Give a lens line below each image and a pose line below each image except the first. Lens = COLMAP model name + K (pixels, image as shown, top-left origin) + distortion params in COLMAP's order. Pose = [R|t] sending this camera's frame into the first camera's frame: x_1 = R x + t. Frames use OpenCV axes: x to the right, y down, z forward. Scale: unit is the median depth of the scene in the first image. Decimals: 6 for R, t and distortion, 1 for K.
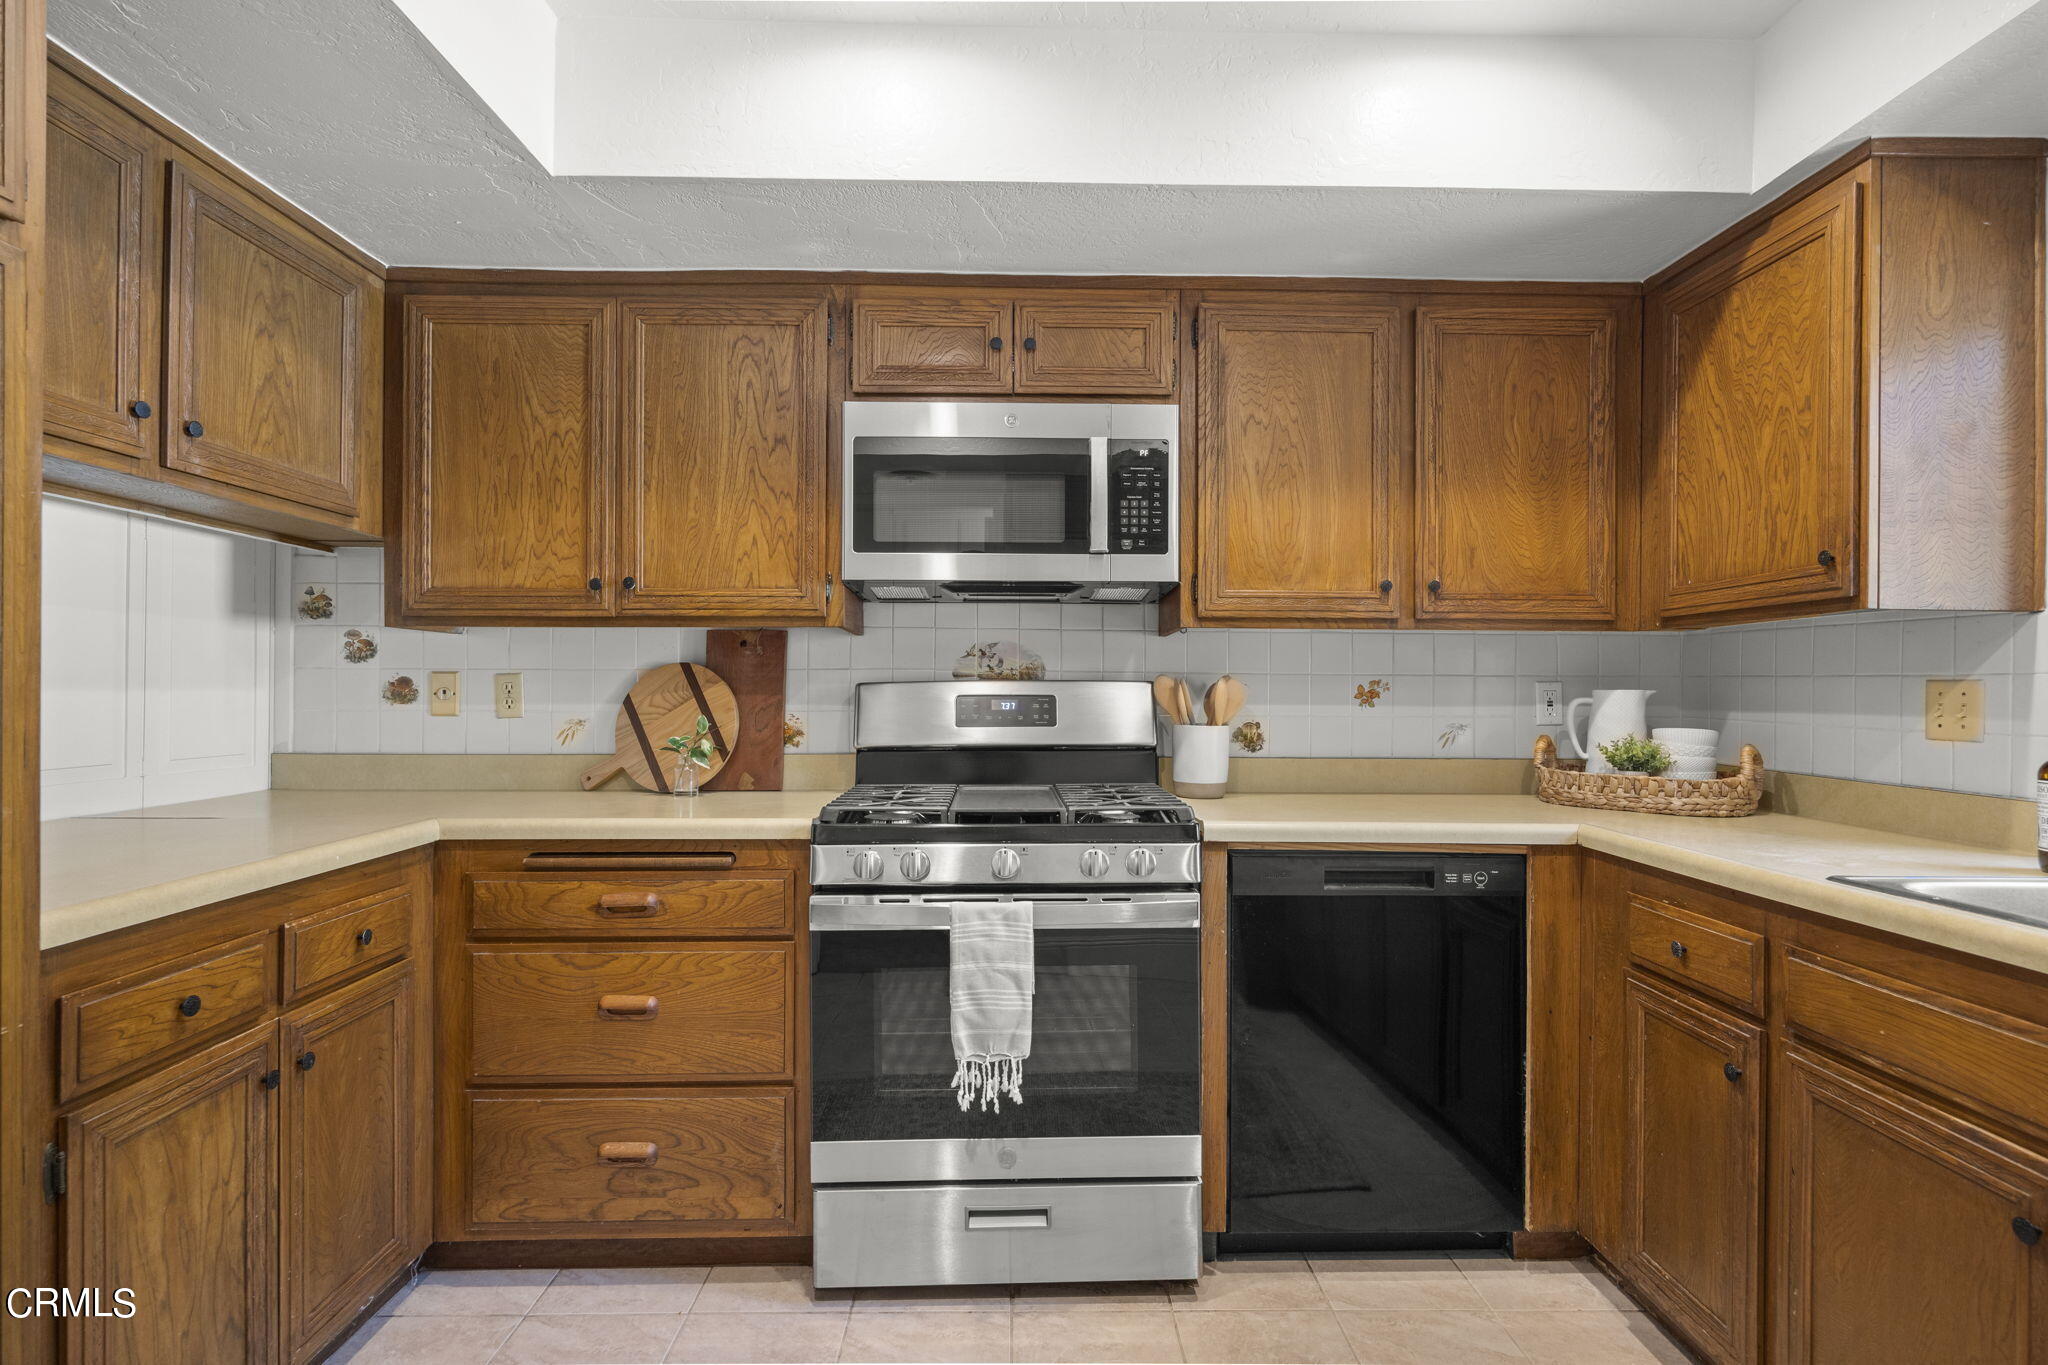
lens RADIAL K [[1001.0, 0, 1029.7], [0, 1001.0, 686.4], [0, 0, 1]] dist [0.001779, 0.001118]
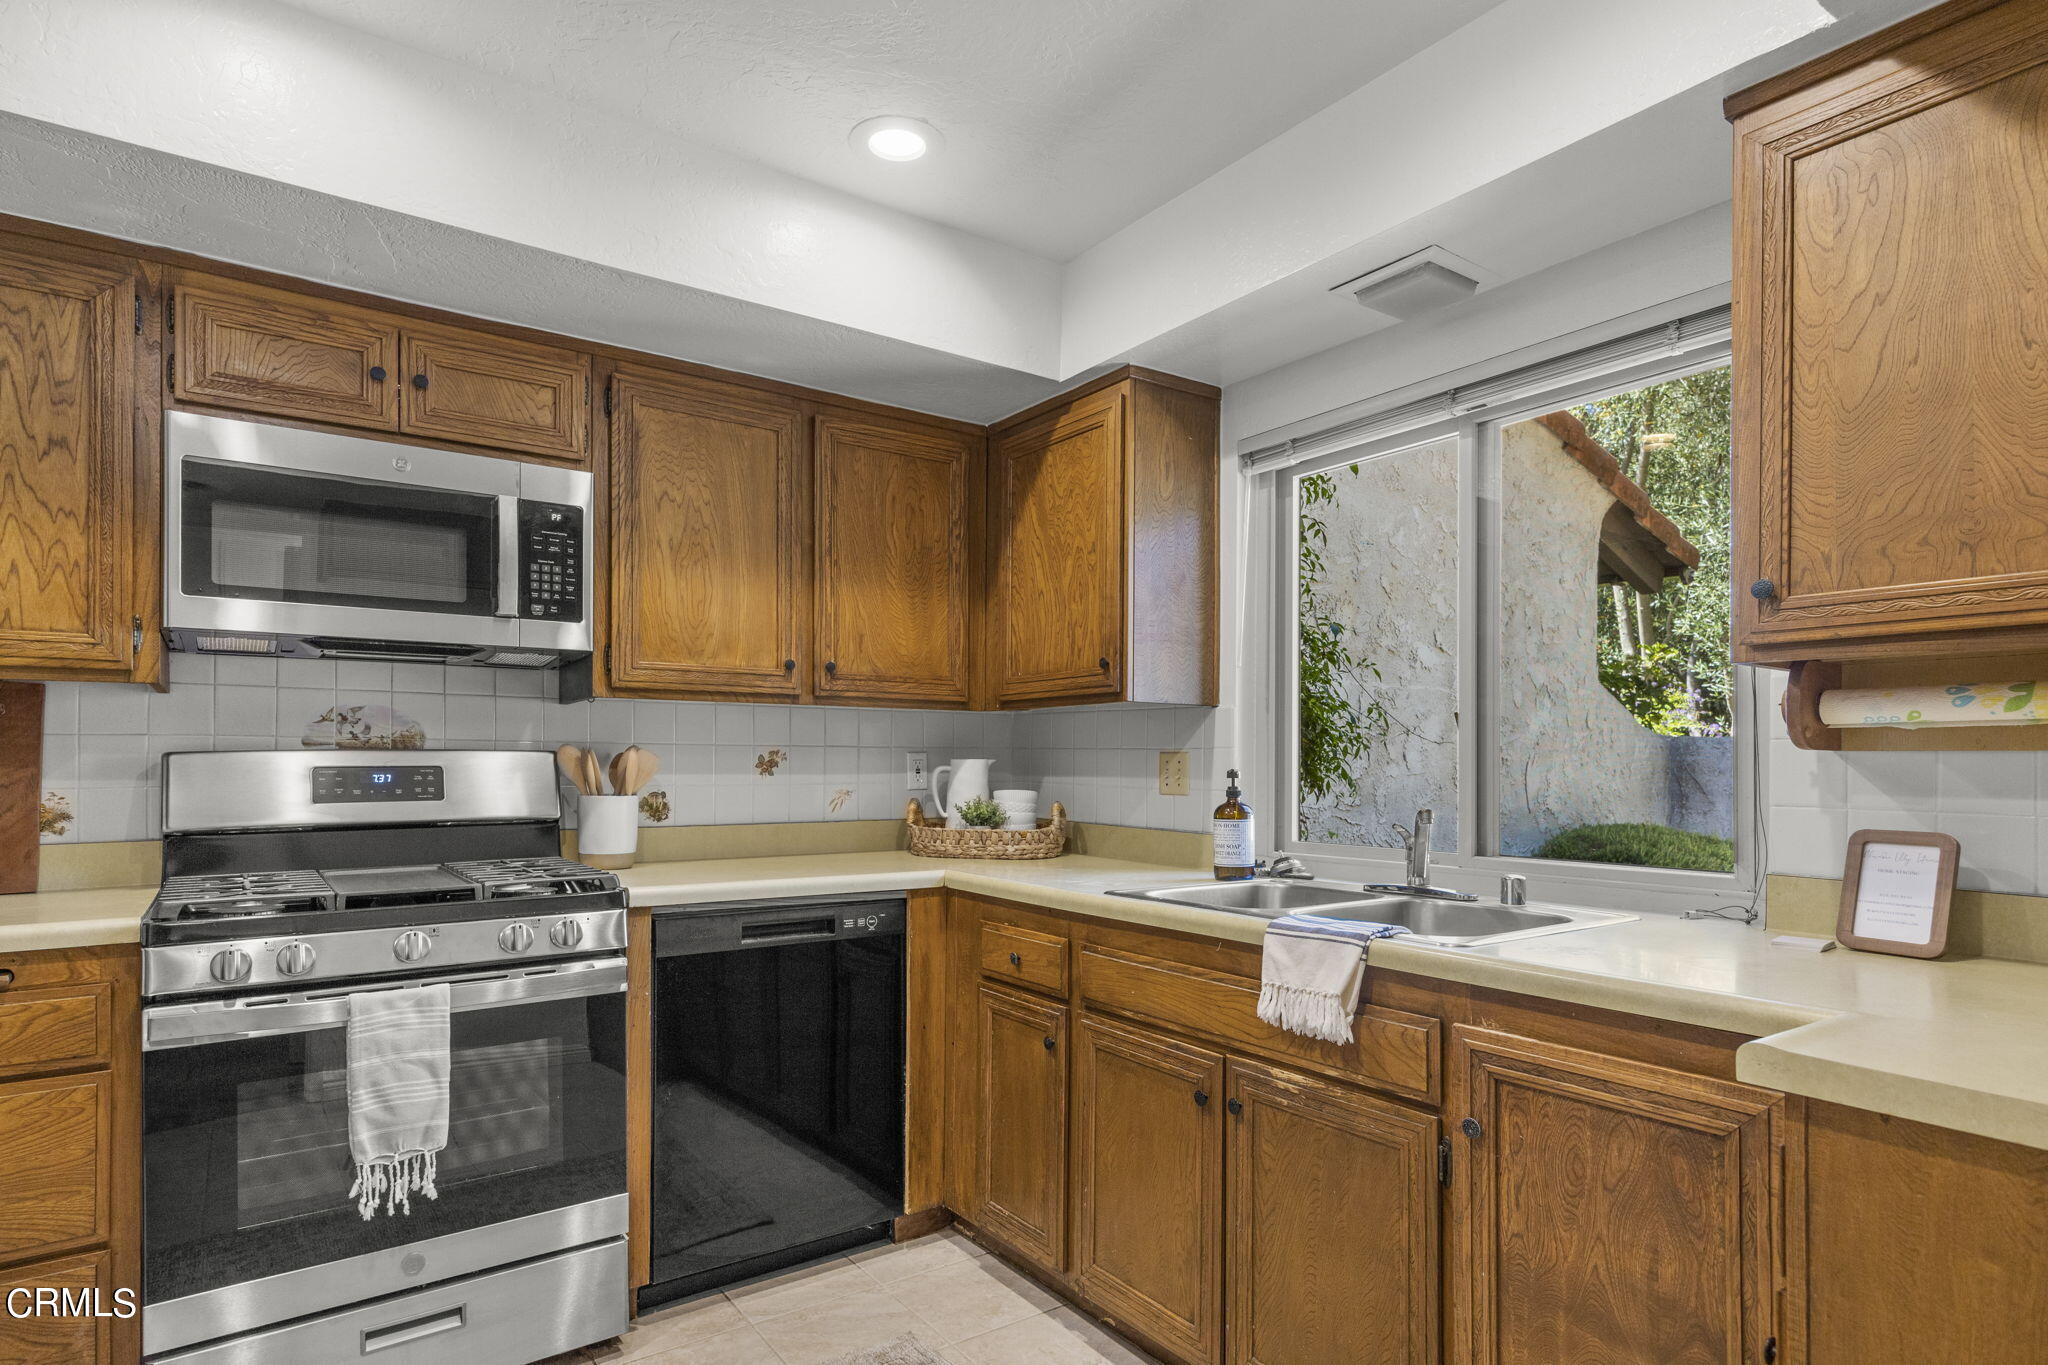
lens RADIAL K [[1111.1, 0, 1022.0], [0, 1111.1, 754.1], [0, 0, 1]] dist [0.035592, 0.000116]
pose [[0.827613, 0.001060, 0.561298, -0.126529], [-0.000969, 0.999999, -0.000460, -0.002452], [-0.561298, -0.000164, 0.827614, -0.163009]]
